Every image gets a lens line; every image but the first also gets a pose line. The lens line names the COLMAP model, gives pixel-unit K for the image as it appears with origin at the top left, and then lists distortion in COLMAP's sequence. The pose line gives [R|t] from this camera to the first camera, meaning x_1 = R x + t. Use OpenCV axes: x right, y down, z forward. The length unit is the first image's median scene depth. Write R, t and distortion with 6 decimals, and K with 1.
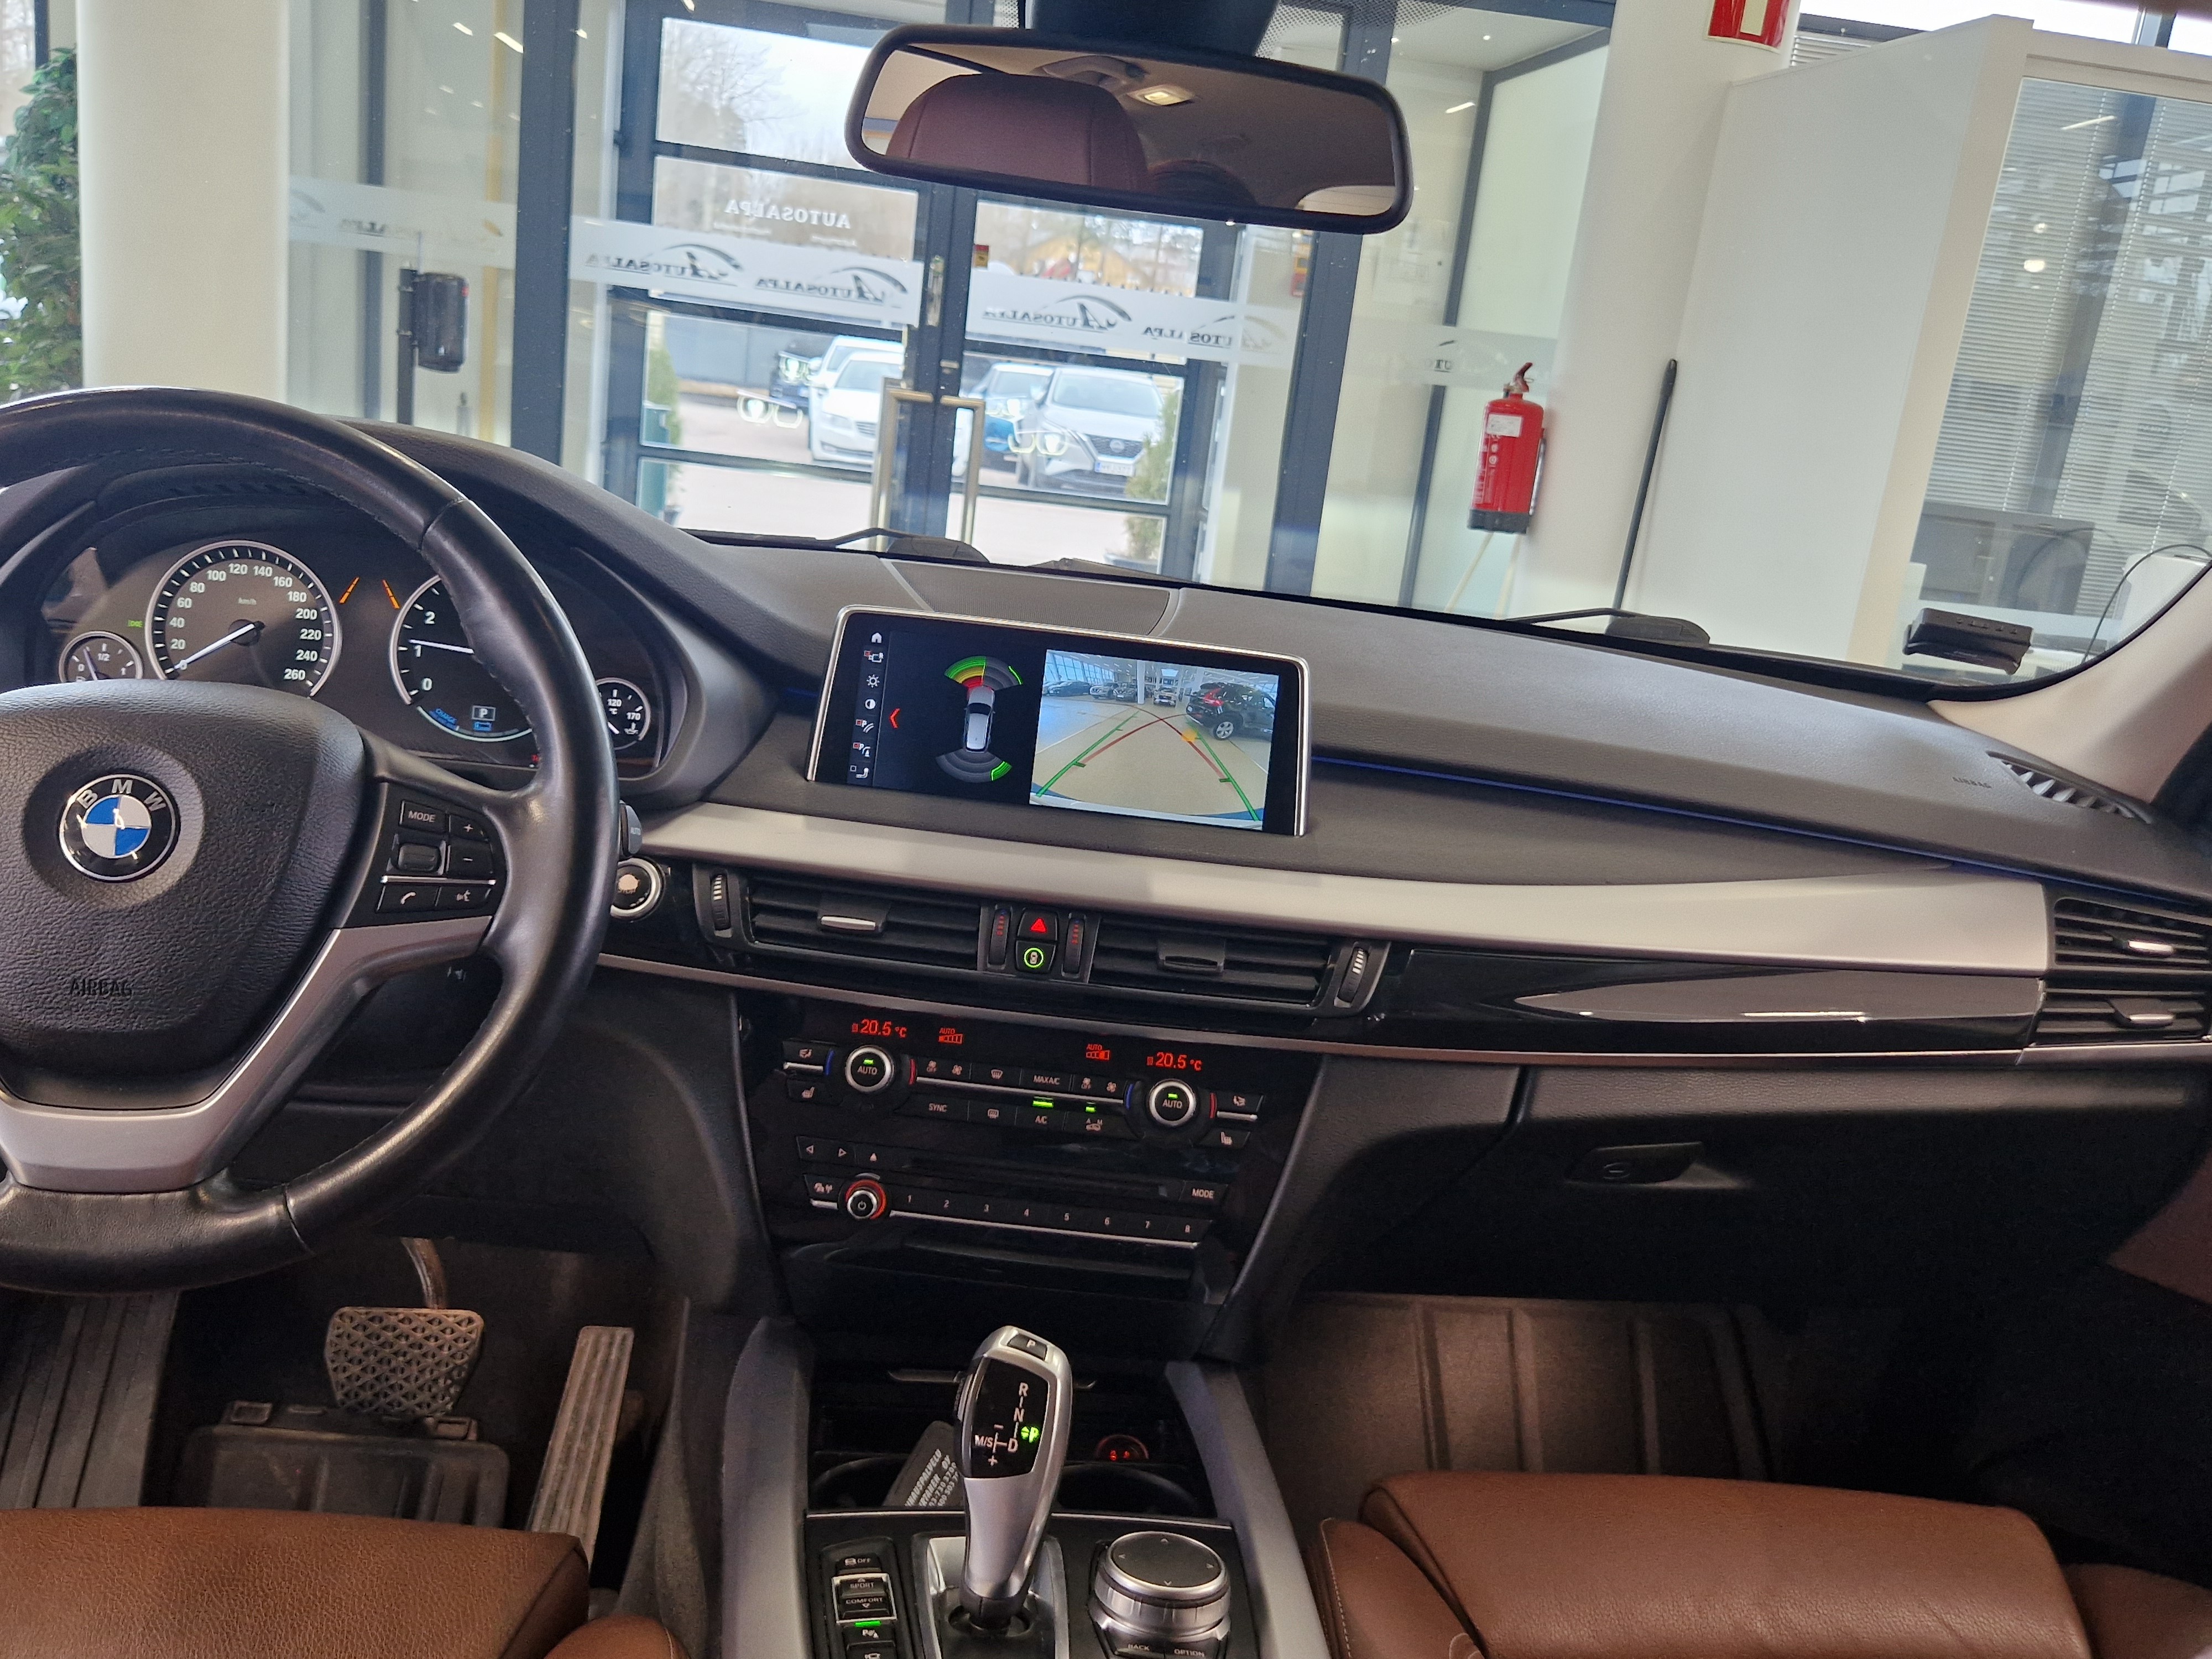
lens RADIAL K [[1896.6, 0, 1125.7], [0, 1896.6, 830.5], [0, 0, 1]] dist [0.043923, -0.034513]
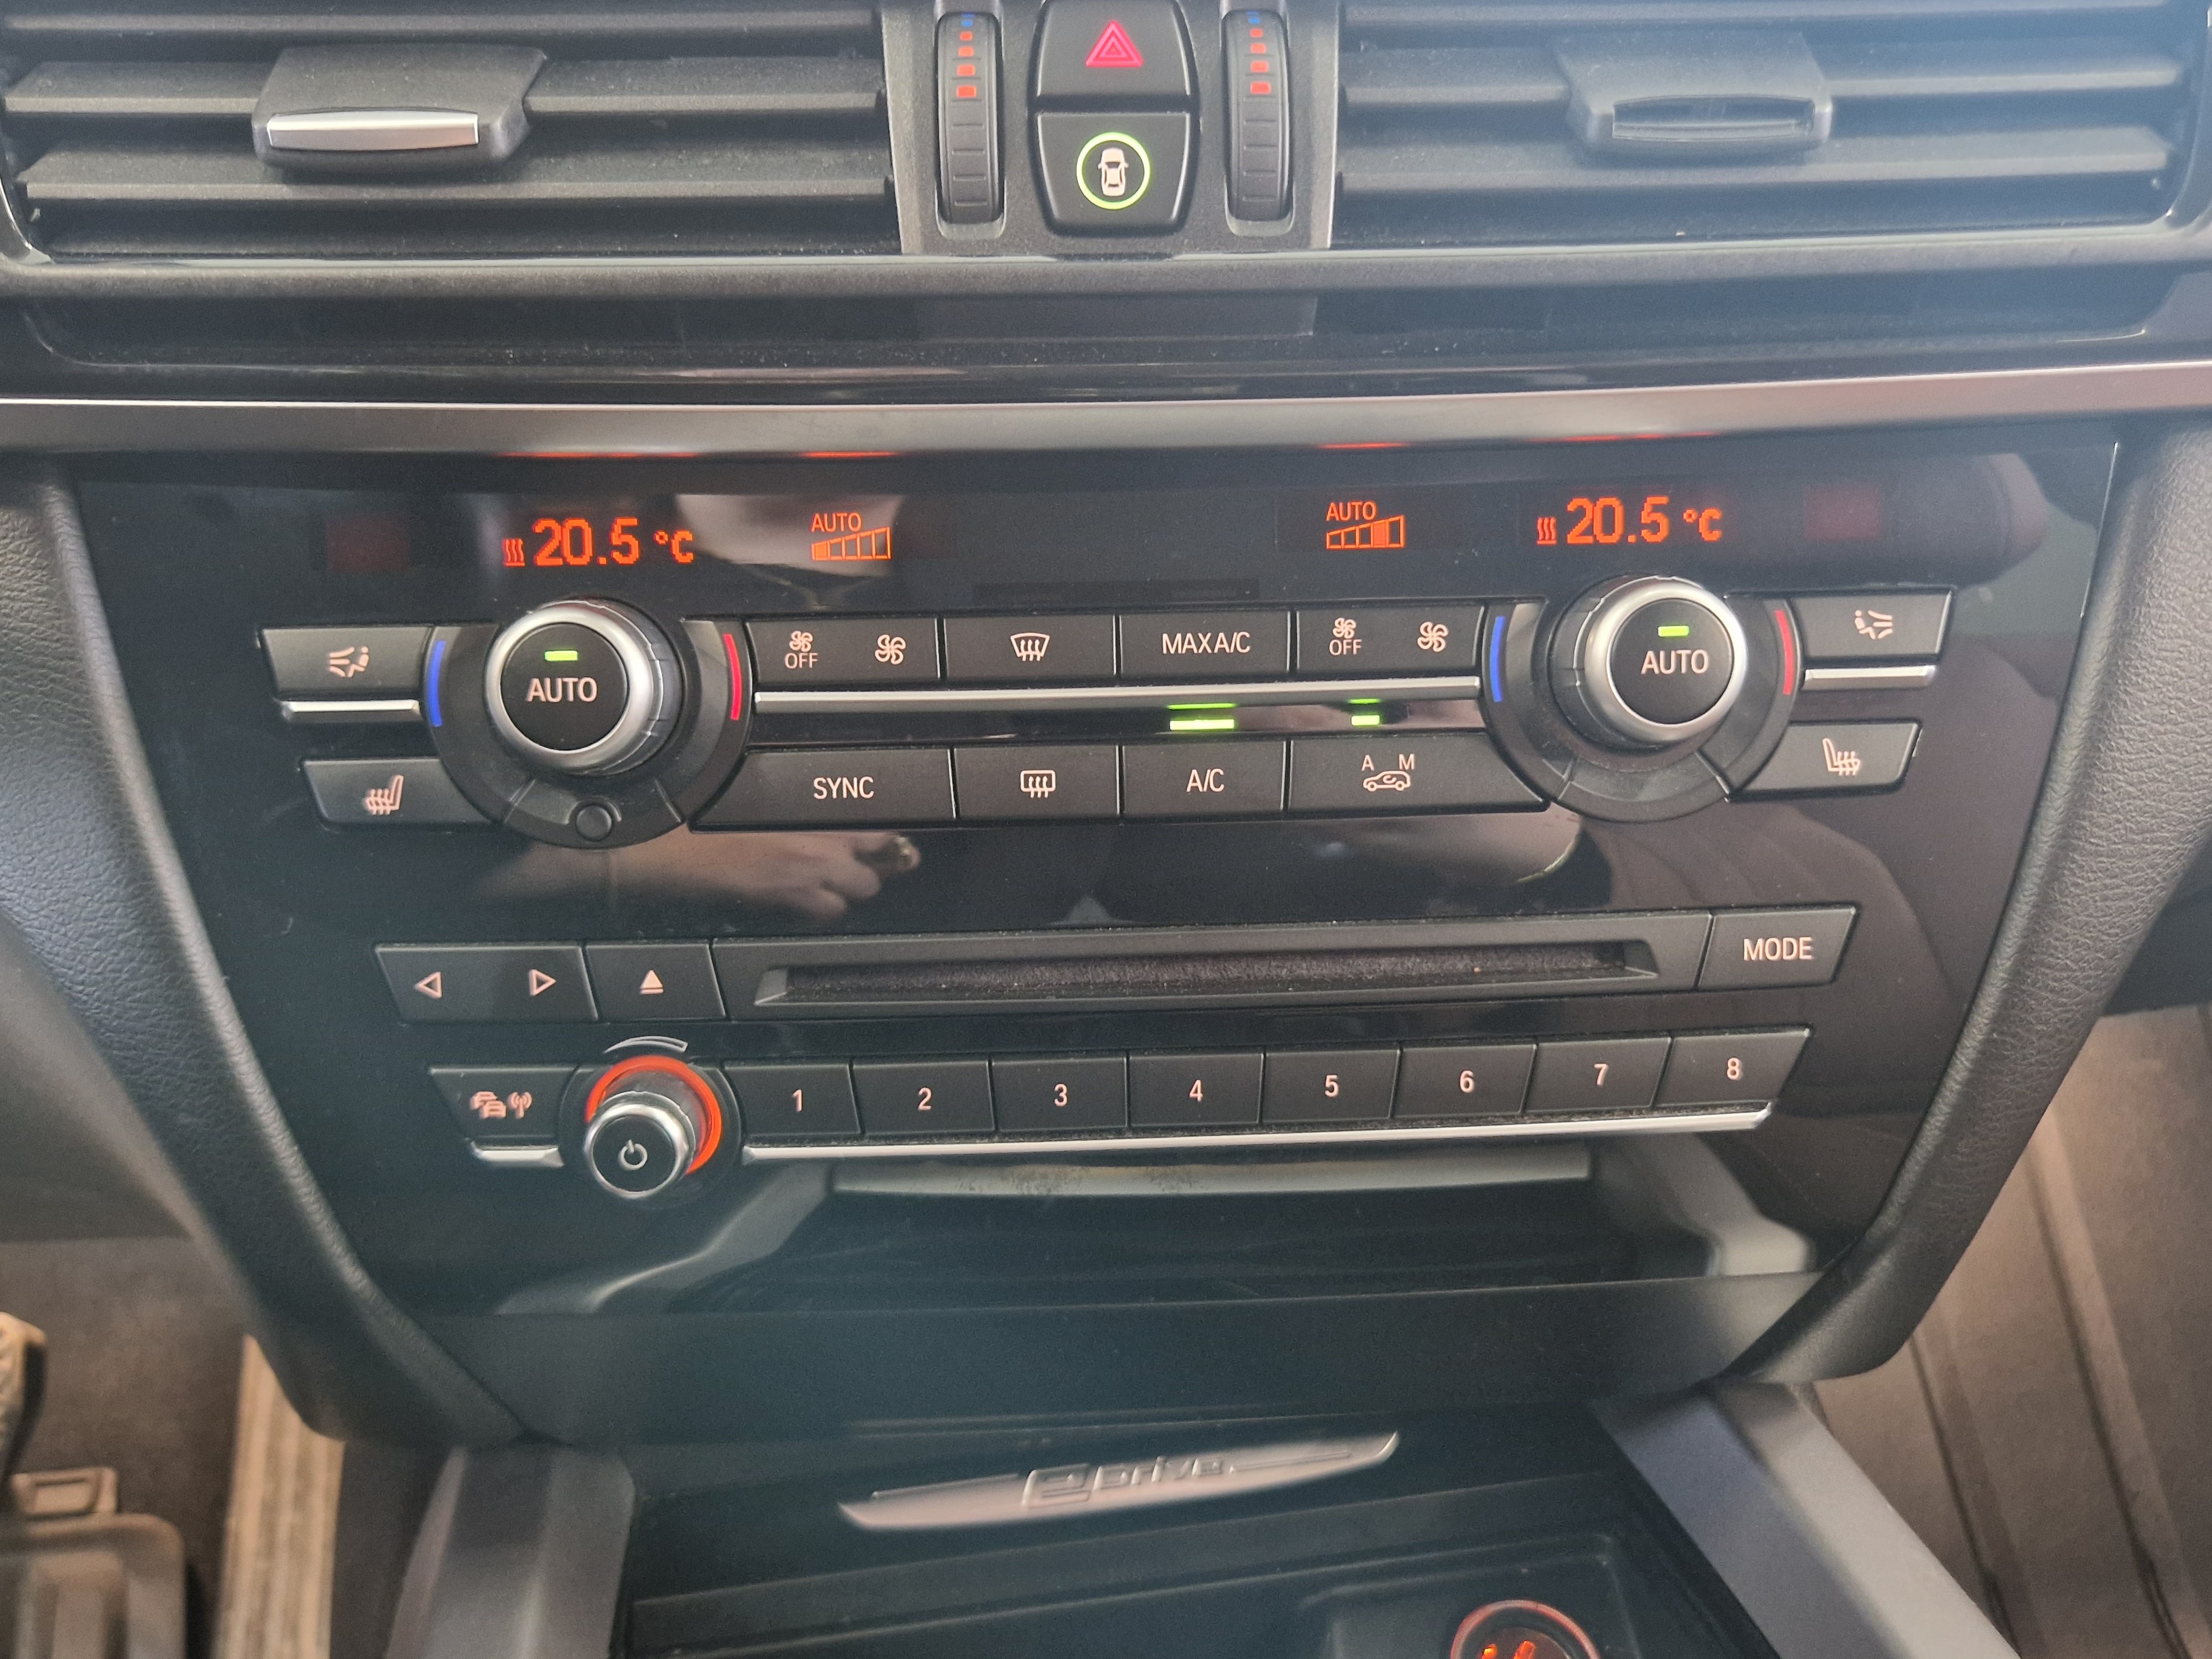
lens RADIAL K [[1896.6, 0, 1117.4], [0, 1896.6, 828.3], [0, 0, 1]] dist [0.043923, -0.034513]
pose [[0.990994, -0.133907, -0.000277, -0.058744], [0.131569, 0.973305, 0.188061, 0.103639], [-0.024913, -0.186404, 0.982157, 0.716226]]
